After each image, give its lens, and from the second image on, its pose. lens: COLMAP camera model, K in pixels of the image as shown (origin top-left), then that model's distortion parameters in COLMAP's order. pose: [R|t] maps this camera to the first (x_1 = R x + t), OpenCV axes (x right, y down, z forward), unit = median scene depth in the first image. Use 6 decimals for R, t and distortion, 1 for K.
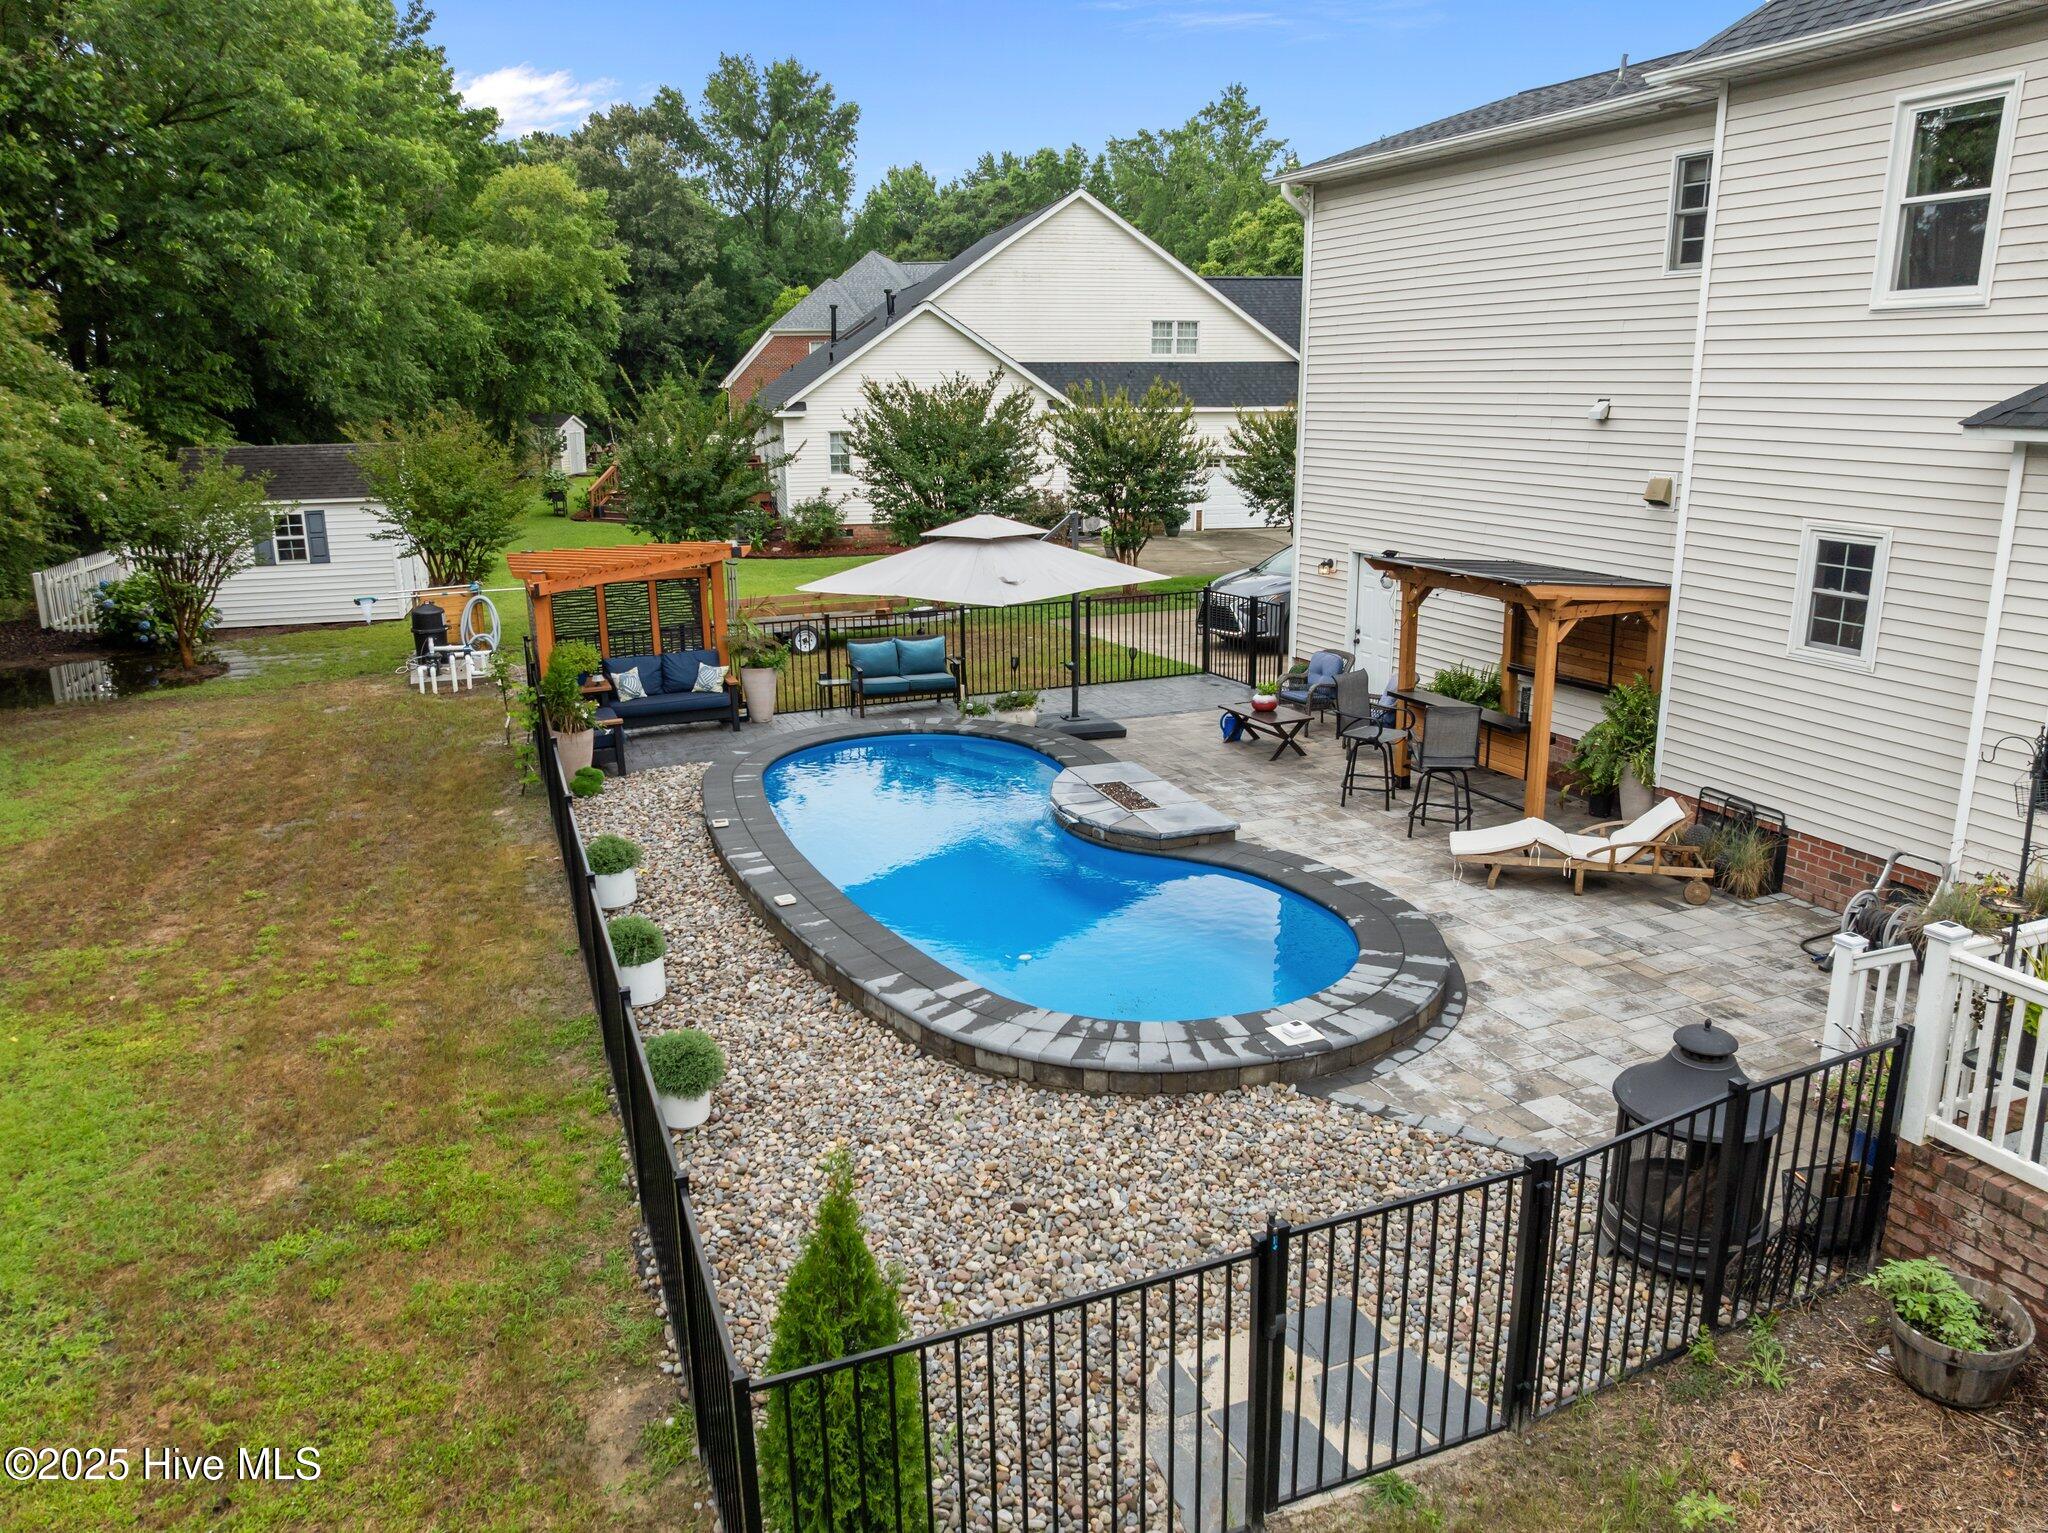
lens RADIAL K [[1445.1, 0, 1019.7], [0, 1445.1, 771.0], [0, 0, 1]] dist [-0.042260, 0.007960]
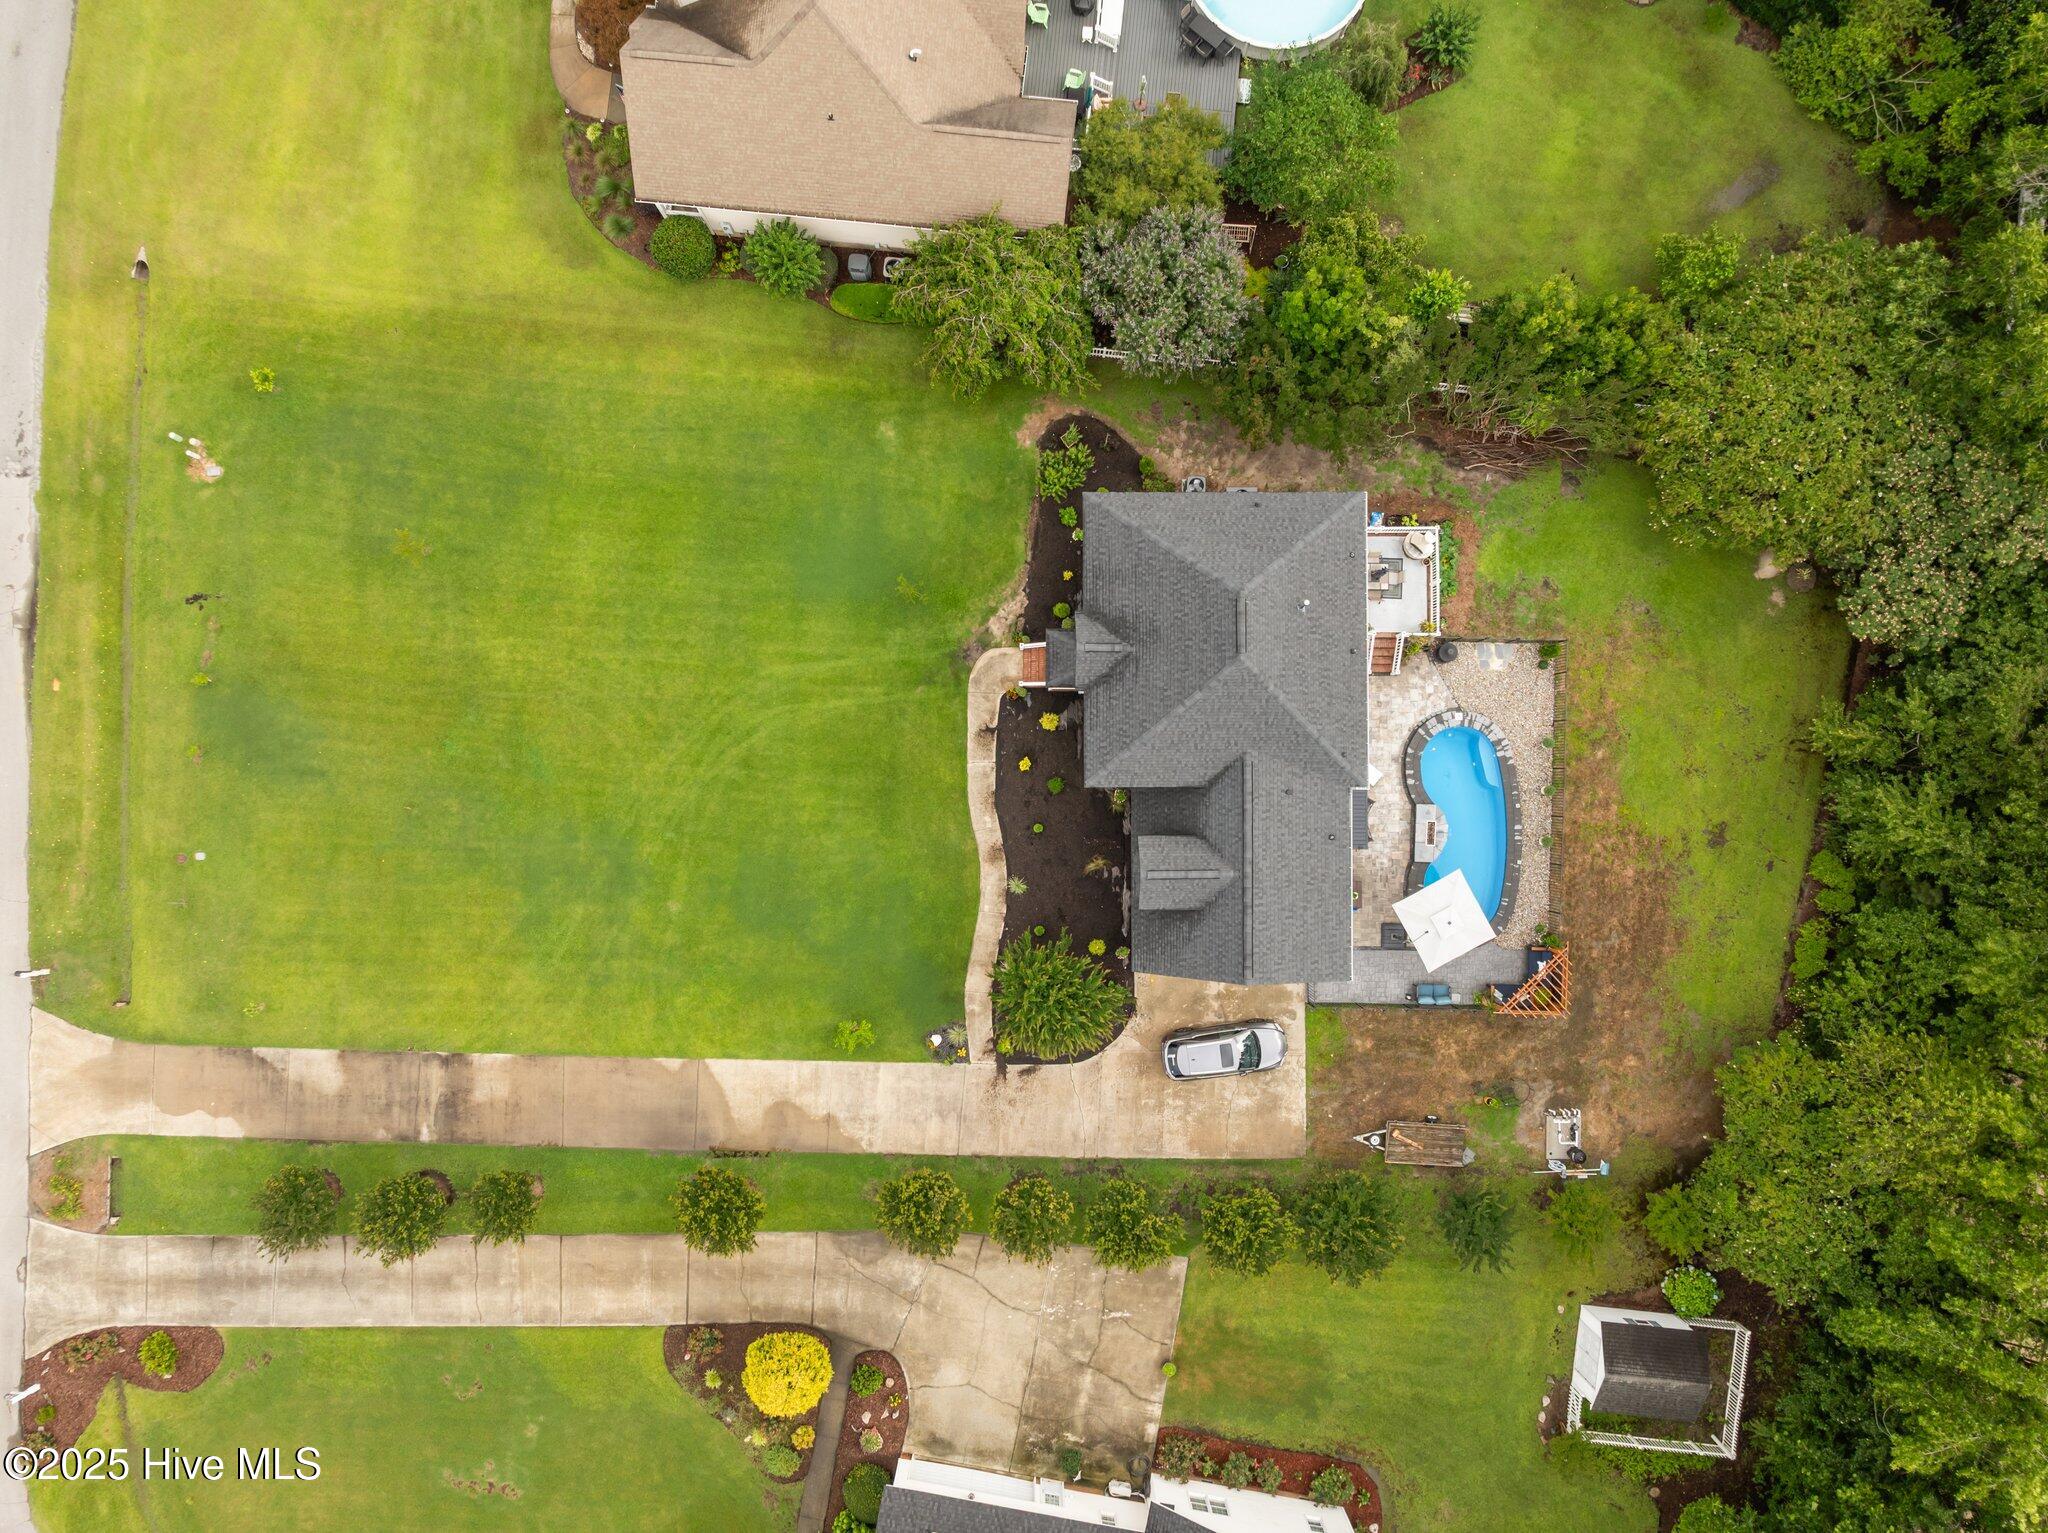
lens RADIAL K [[1405.2, 0, 1018.4], [0, 1405.2, 761.5], [0, 0, 1]] dist [-0.035531, 0.009282]
pose [[-0.920843, -0.389148, 0.024725, 1.403923], [0.117724, -0.217004, 0.969046, -4.881935], [-0.371737, 0.895250, 0.245639, 0.300308]]
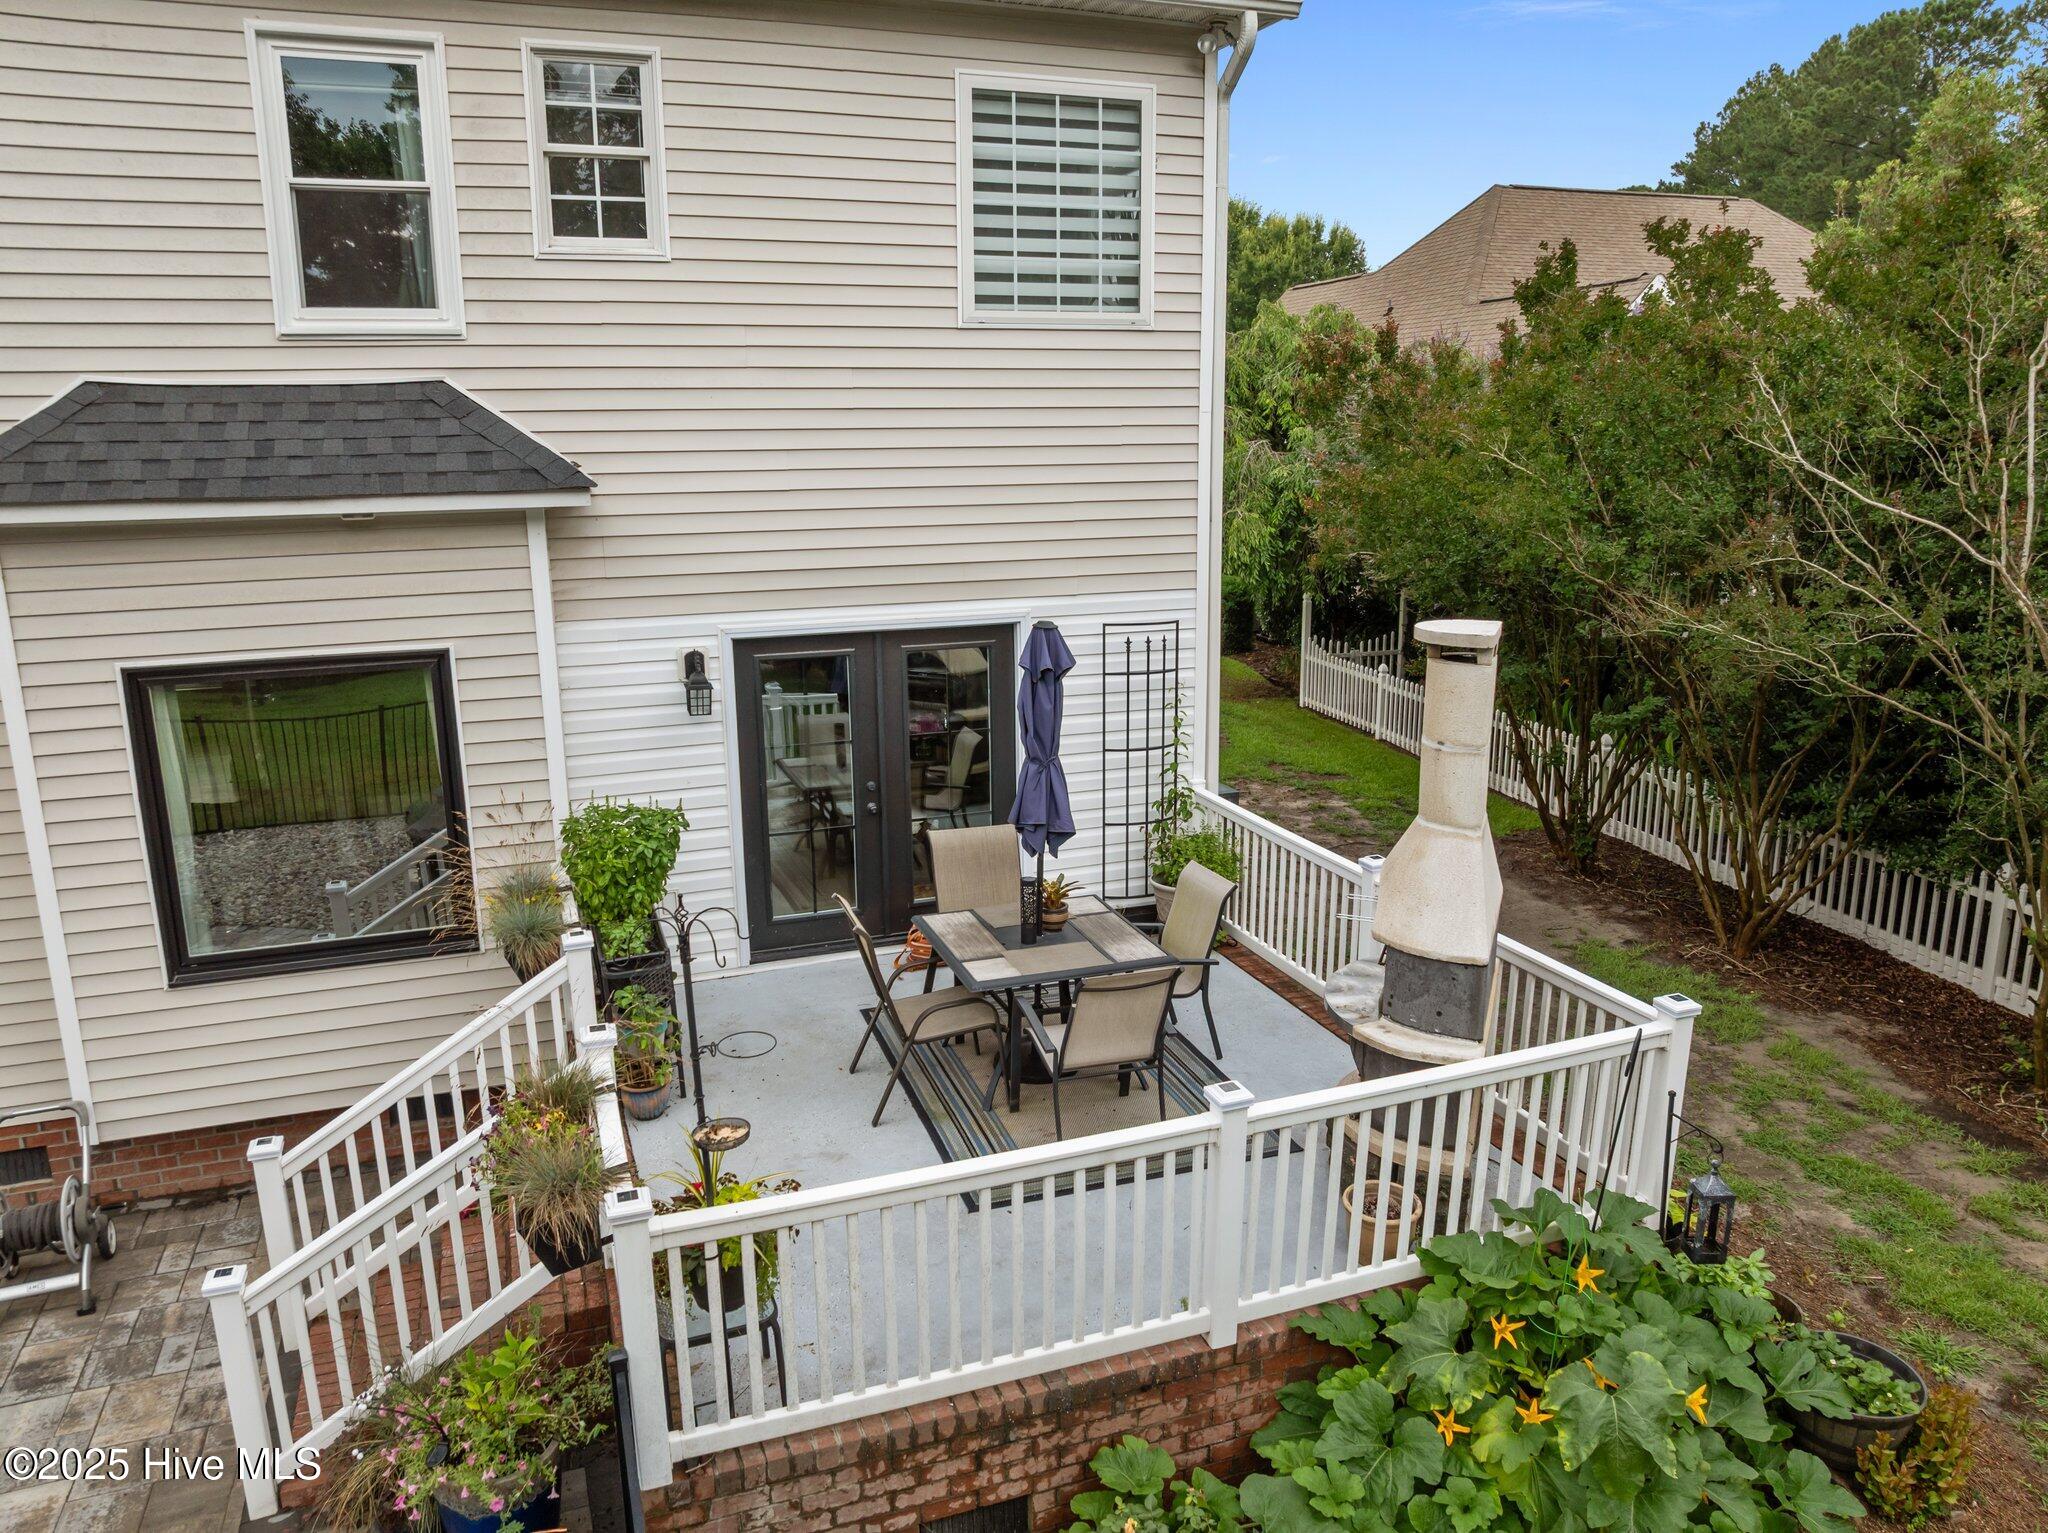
lens RADIAL K [[1436.9, 0, 1032.9], [0, 1436.9, 765.2], [0, 0, 1]] dist [-0.044361, -0.006307]
pose [[0.040302, -0.222091, 0.974193, 0.011656], [0.265306, 0.942366, 0.203859, -0.101469], [-0.963322, 0.250243, 0.096901, 0.376245]]
